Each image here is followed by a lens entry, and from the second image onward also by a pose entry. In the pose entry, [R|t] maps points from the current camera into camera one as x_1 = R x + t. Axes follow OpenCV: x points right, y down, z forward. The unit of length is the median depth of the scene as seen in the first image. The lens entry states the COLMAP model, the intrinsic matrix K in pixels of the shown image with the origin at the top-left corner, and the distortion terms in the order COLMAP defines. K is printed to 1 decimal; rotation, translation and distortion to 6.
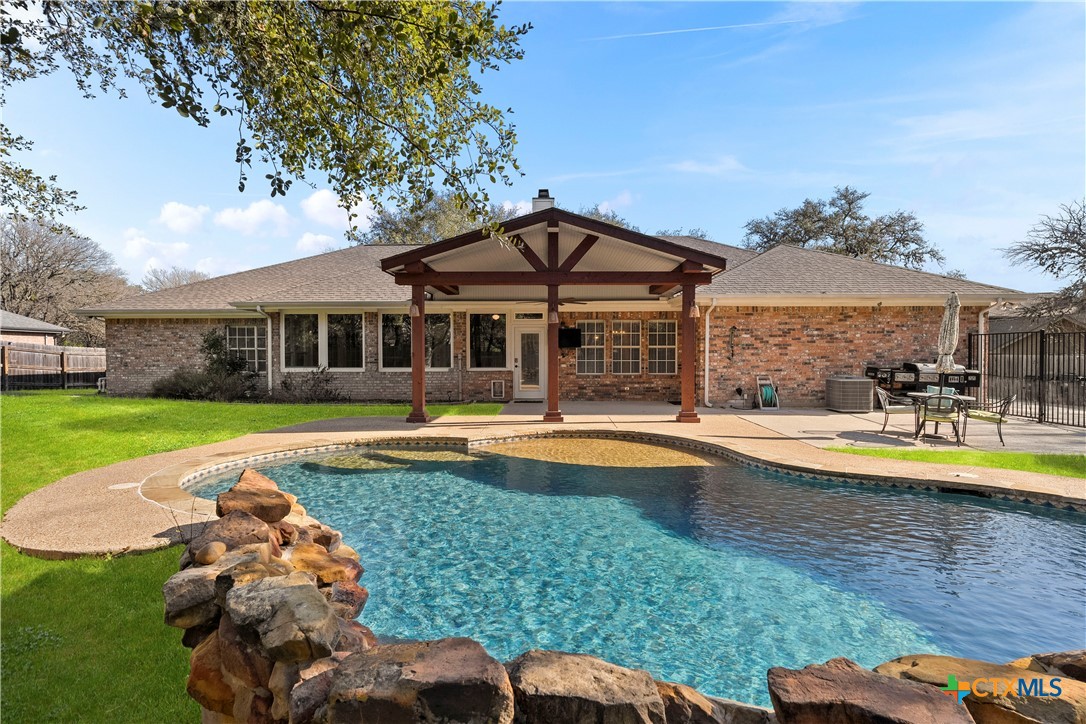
lens RADIAL K [[558.8, 0, 543.1], [0, 558.8, 363.7], [0, 0, 1]] dist [0.002238, 0.000118]
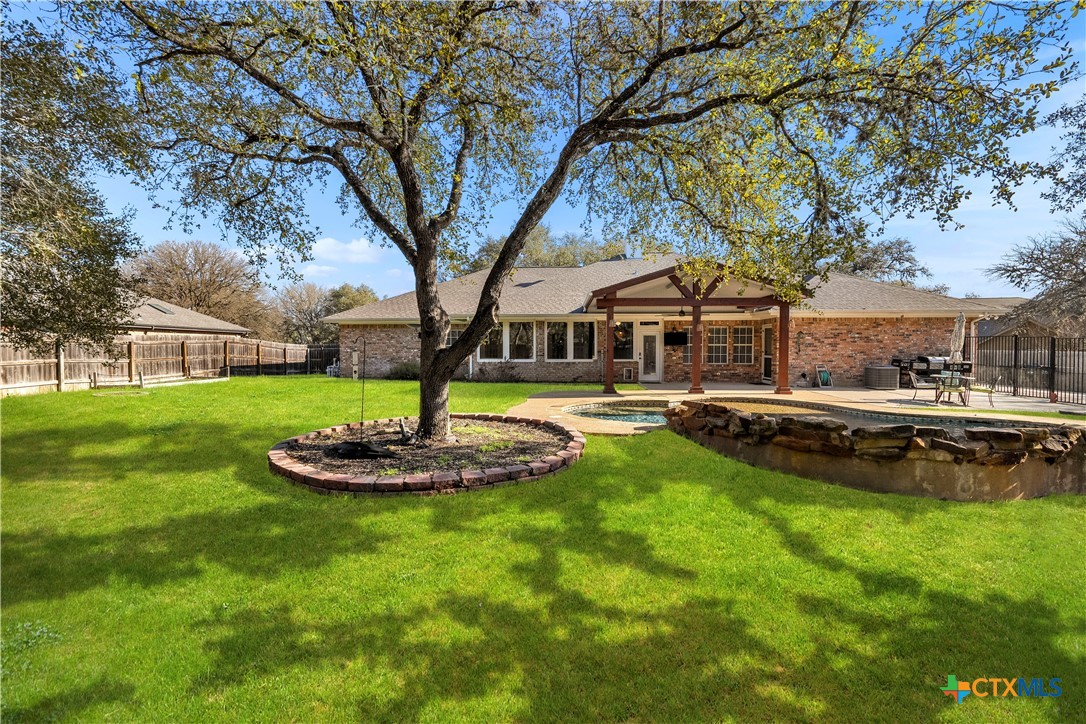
lens RADIAL K [[495.3, 0, 542.7], [0, 495.3, 360.5], [0, 0, 1]] dist [0.002779, 0.000094]
pose [[0.999743, 0.001398, -0.022628, -0.291934], [-0.001219, 0.999968, 0.007901, 0.000583], [0.022638, -0.007872, 0.999713, -0.304046]]
